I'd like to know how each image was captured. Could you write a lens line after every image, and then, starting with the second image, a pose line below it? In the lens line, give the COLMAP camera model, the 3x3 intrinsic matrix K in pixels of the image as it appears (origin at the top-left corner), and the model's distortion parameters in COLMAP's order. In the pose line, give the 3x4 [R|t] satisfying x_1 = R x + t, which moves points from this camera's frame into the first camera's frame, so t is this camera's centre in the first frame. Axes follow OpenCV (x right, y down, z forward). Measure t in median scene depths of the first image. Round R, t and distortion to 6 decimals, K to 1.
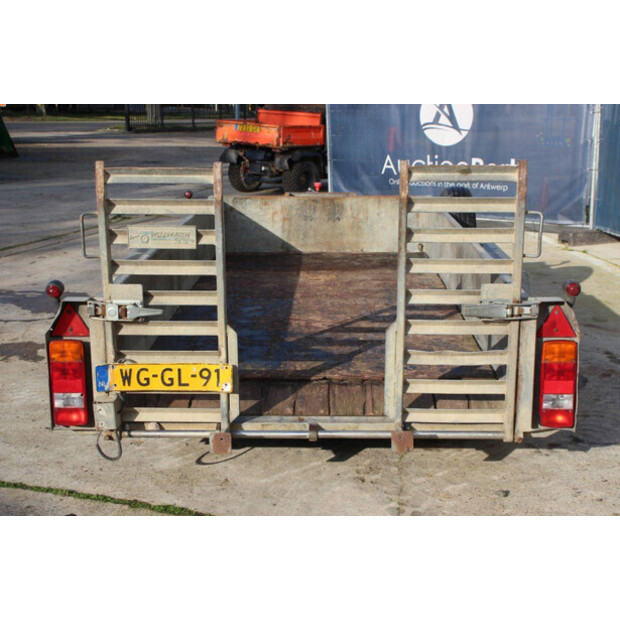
lens RADIAL K [[975.0, 0, 309.9], [0, 975.0, 307.8], [0, 0, 1]] dist [0.162291, 0.000000]
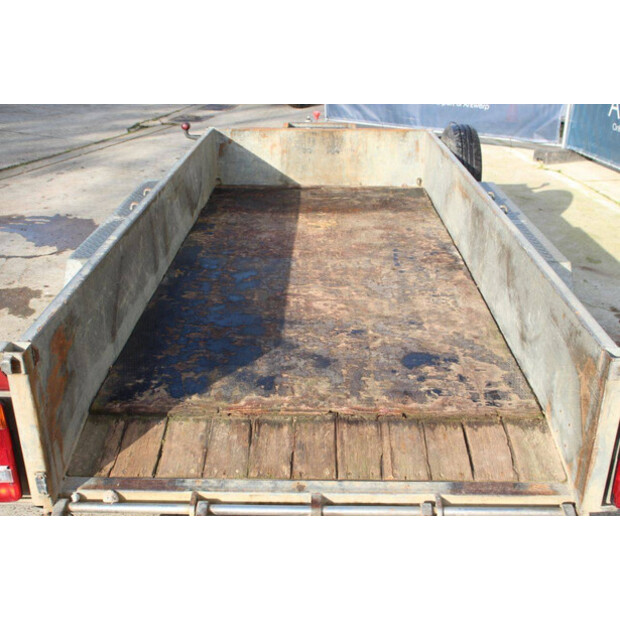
lens RADIAL K [[713.4, 0, 309.7], [0, 713.4, 312.8], [0, 0, 1]] dist [0.011496, 0.000000]
pose [[0.999947, 0.006391, 0.008029, -0.004166], [-0.007823, 0.981078, 0.193453, -0.074914], [-0.006641, -0.193506, 0.981077, 0.271921]]
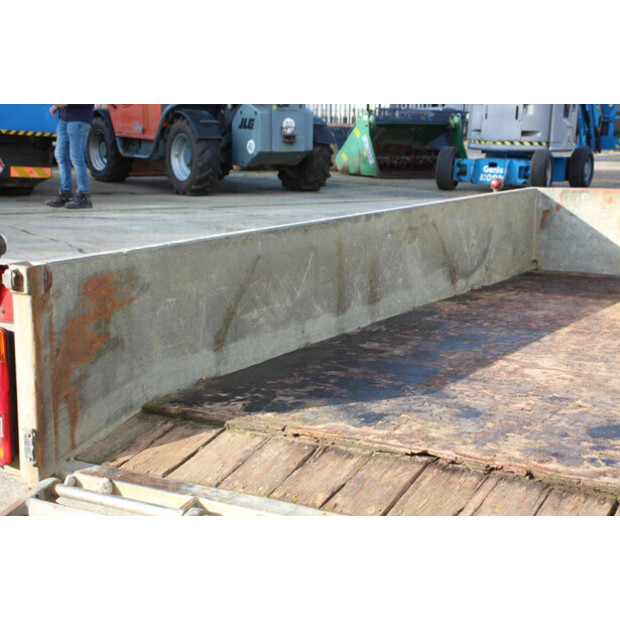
lens RADIAL K [[1105.4, 0, 311.0], [0, 1105.4, 309.7], [0, 0, 1]] dist [0.216725, 0.000000]
pose [[0.875935, 0.091237, -0.473724, 0.152283], [-0.116828, 0.992842, -0.024804, 0.009452], [0.468070, 0.077071, 0.880324, 0.257081]]
